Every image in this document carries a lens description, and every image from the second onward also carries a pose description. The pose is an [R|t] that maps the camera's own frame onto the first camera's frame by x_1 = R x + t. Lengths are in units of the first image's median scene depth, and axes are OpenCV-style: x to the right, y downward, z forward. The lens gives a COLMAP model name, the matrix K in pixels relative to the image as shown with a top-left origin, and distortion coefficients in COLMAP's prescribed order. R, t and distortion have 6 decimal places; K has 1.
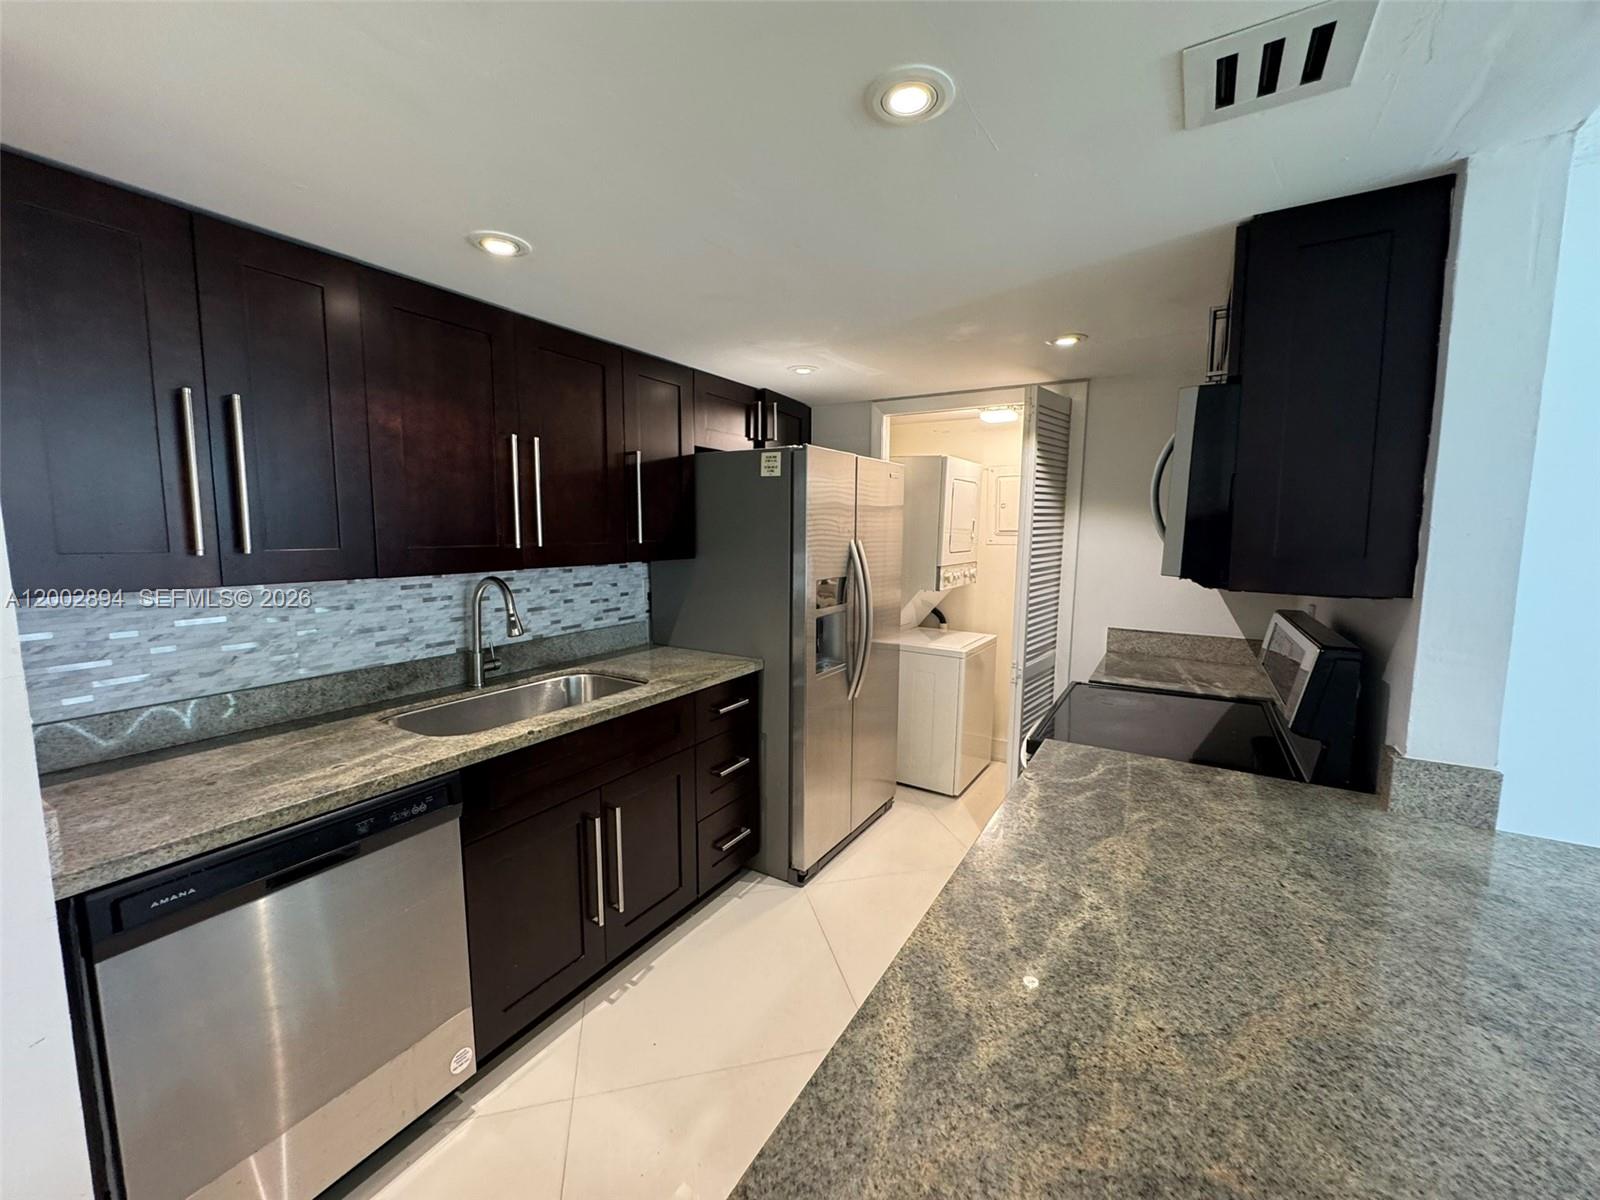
lens RADIAL K [[638.5, 0, 799.4], [0, 638.5, 598.8], [0, 0, 1]] dist [-0.002240, 0.000074]
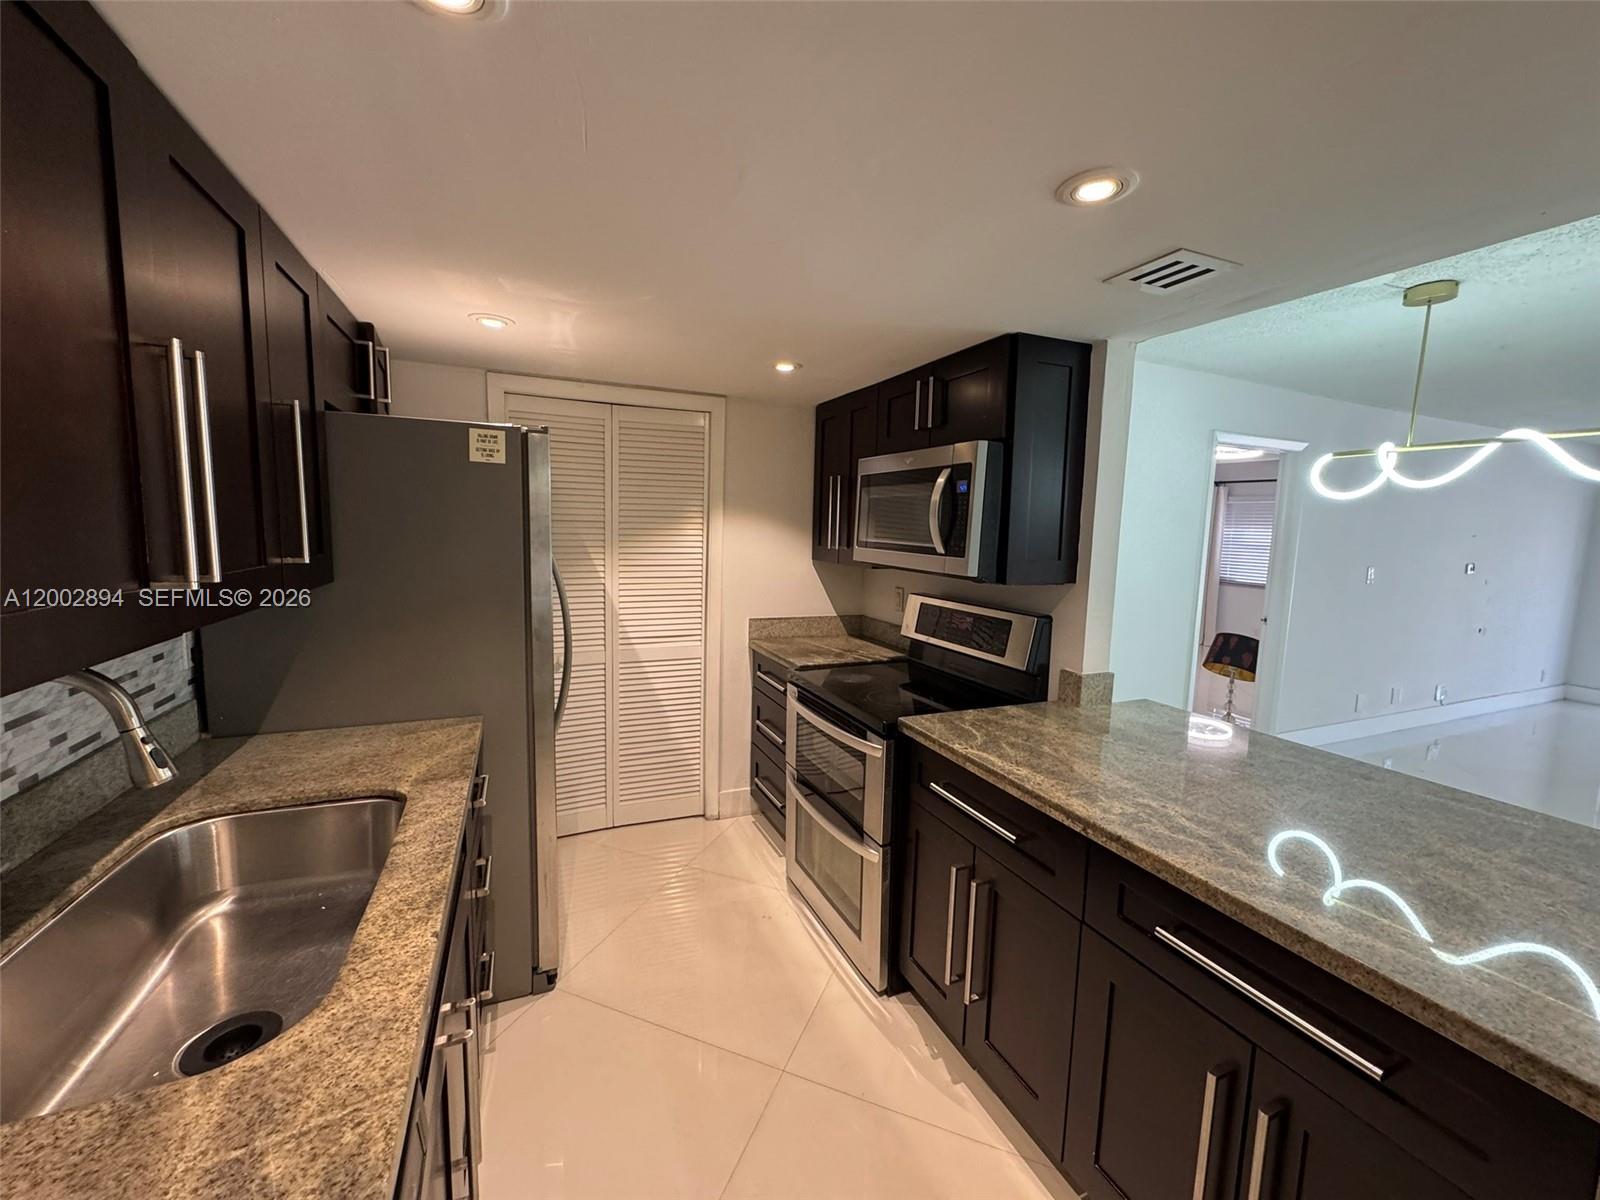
lens RADIAL K [[638.5, 0, 798.6], [0, 638.5, 597.2], [0, 0, 1]] dist [-0.002240, 0.000074]
pose [[0.579301, -0.084027, 0.810771, -0.656474], [0.071116, 0.996090, 0.052420, -0.078670], [-0.812005, 0.027292, 0.583012, 0.442531]]
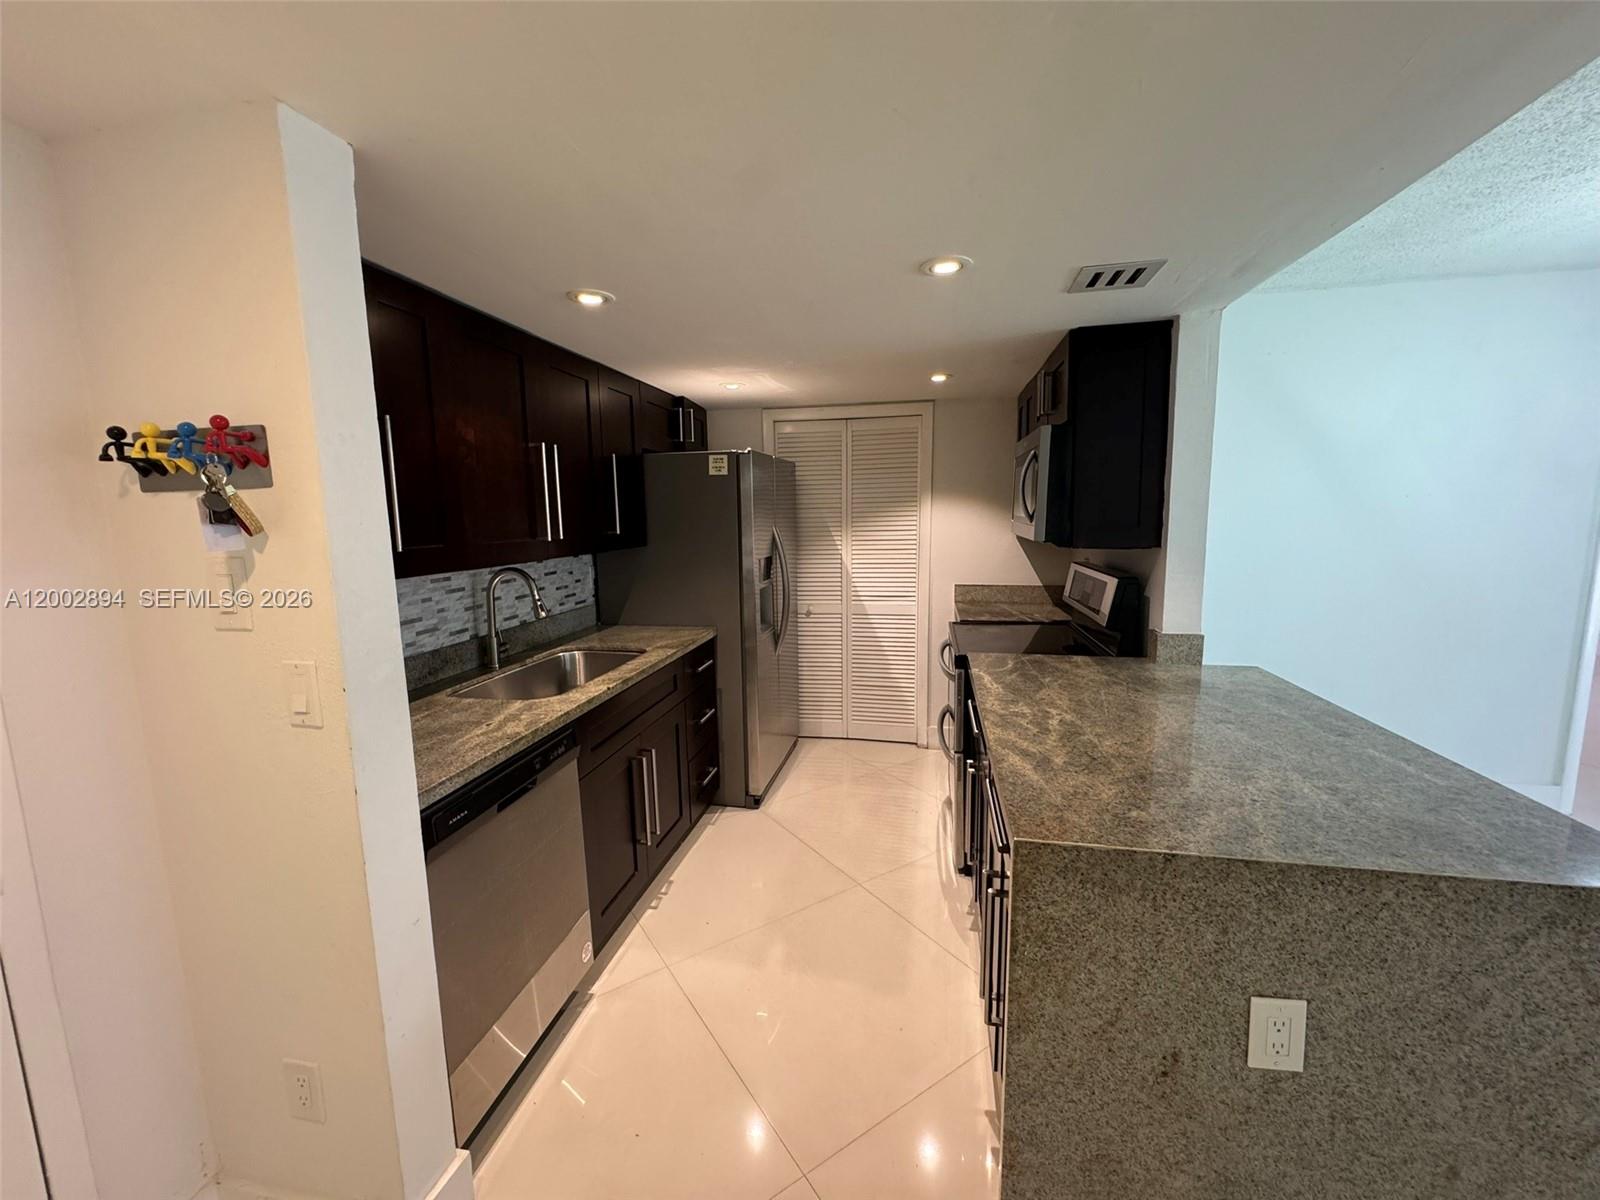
lens RADIAL K [[638.5, 0, 798.9], [0, 638.5, 599.3], [0, 0, 1]] dist [-0.002240, 0.000074]
pose [[0.940911, -0.068529, 0.331648, -0.475223], [0.060660, 0.997578, 0.034033, 0.017196], [-0.333177, -0.011904, 0.942789, -0.288118]]
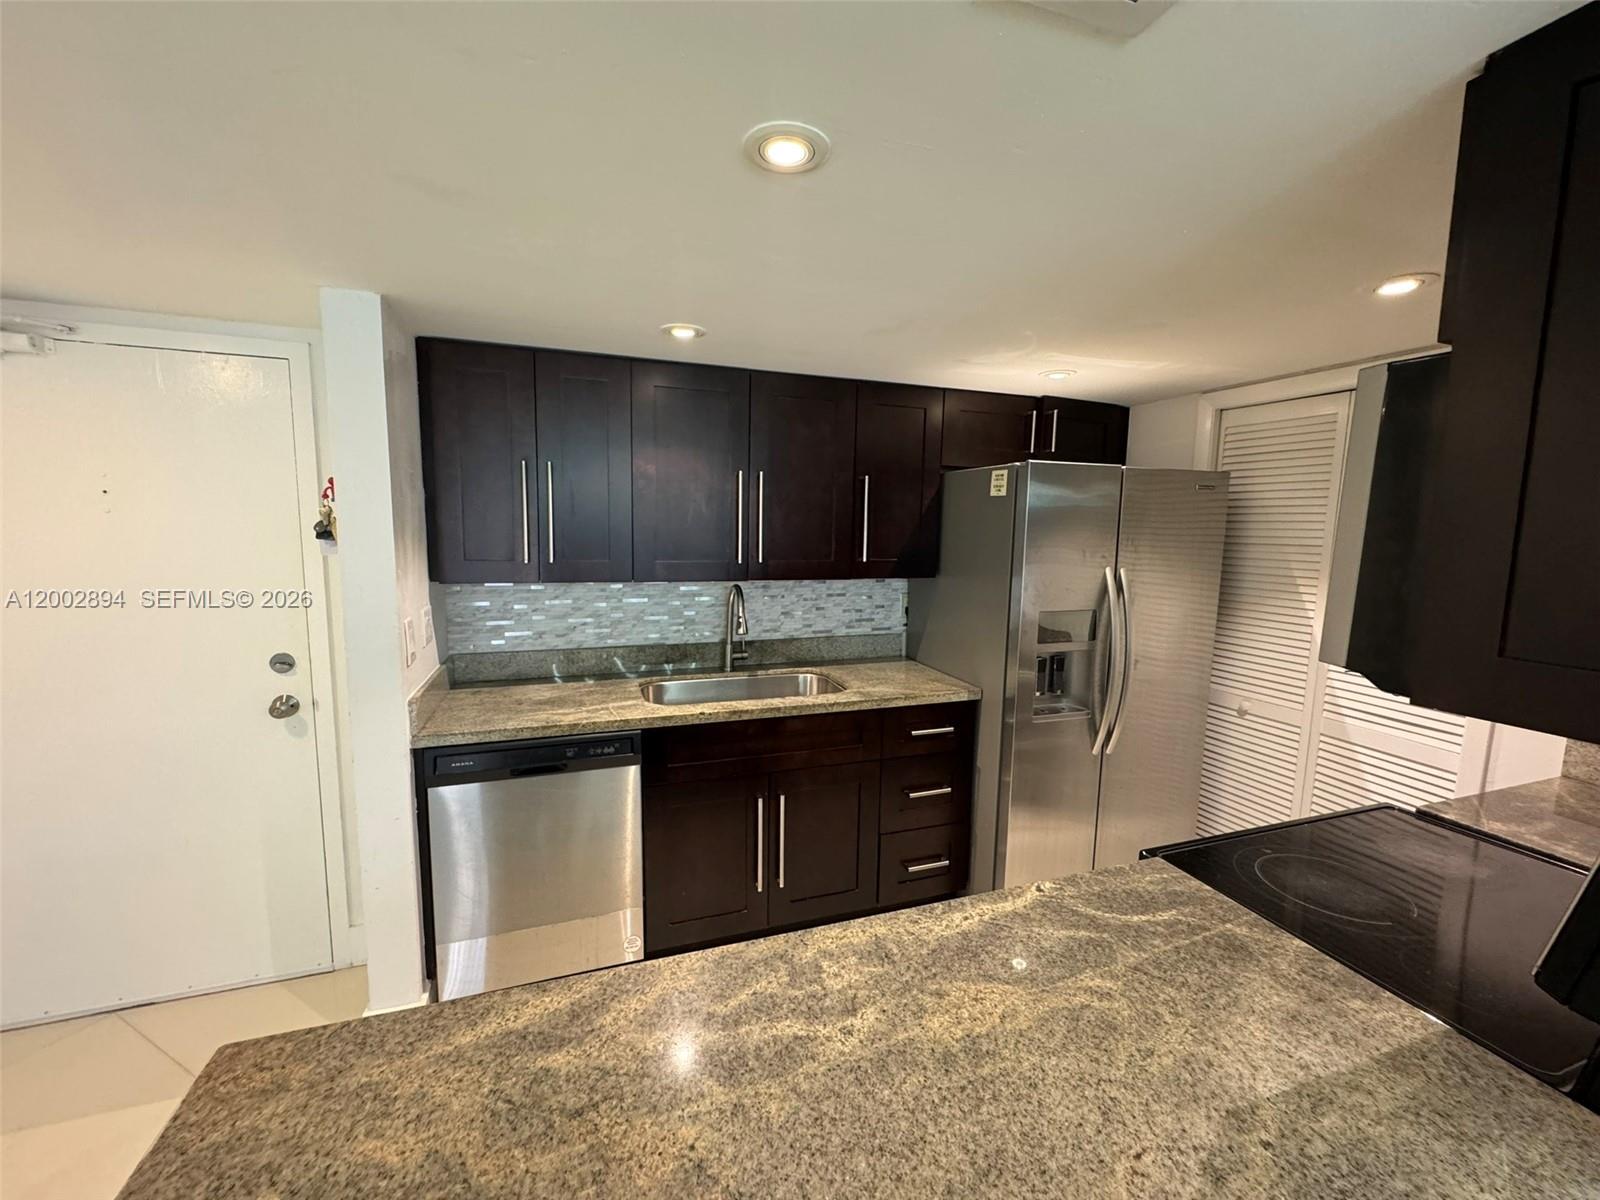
lens RADIAL K [[638.5, 0, 800.8], [0, 638.5, 598.6], [0, 0, 1]] dist [-0.002240, 0.000074]
pose [[0.771460, 0.082941, -0.630848, 0.498636], [-0.084851, 0.996023, 0.027188, -0.064212], [0.630594, 0.032554, 0.775430, 0.147828]]
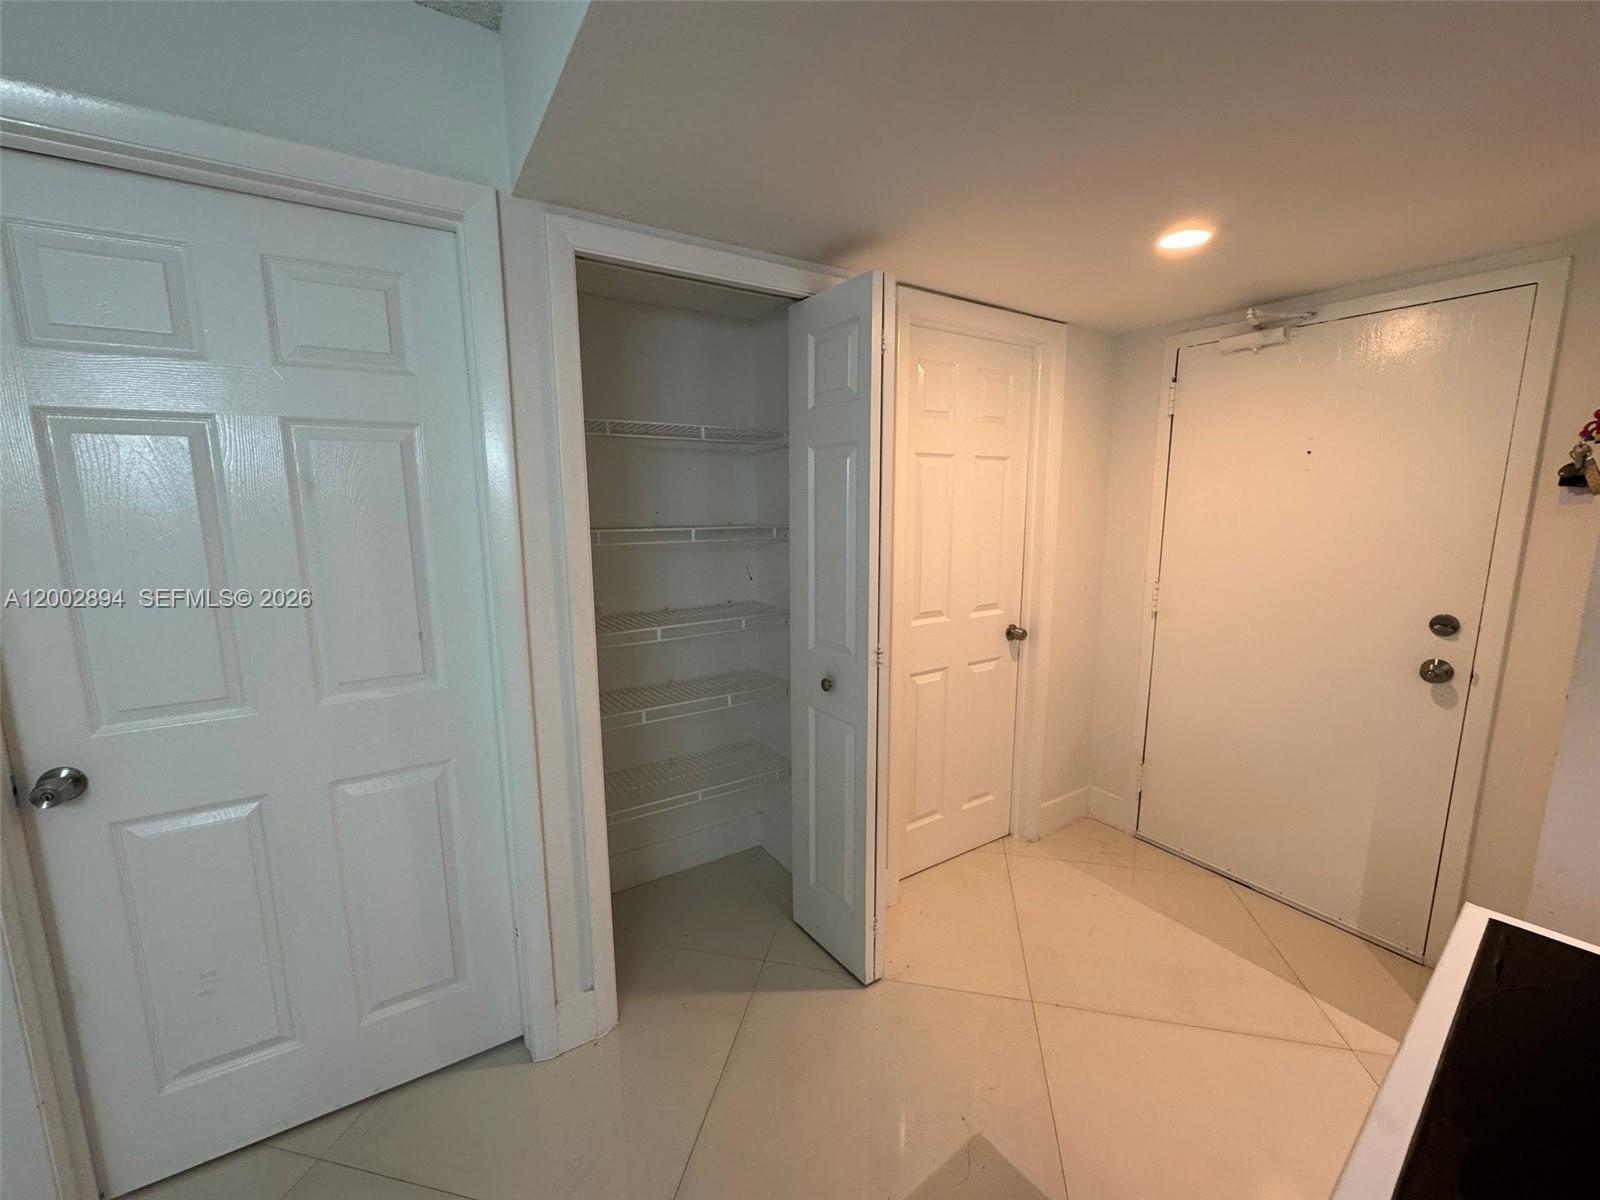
lens RADIAL K [[638.5, 0, 806.8], [0, 638.5, 598.0], [0, 0, 1]] dist [-0.002240, 0.000074]
pose [[-0.432440, 0.135398, -0.891439, 0.481615], [-0.102823, 0.974806, 0.197940, 0.019496], [0.895781, 0.177257, -0.407623, -0.095992]]
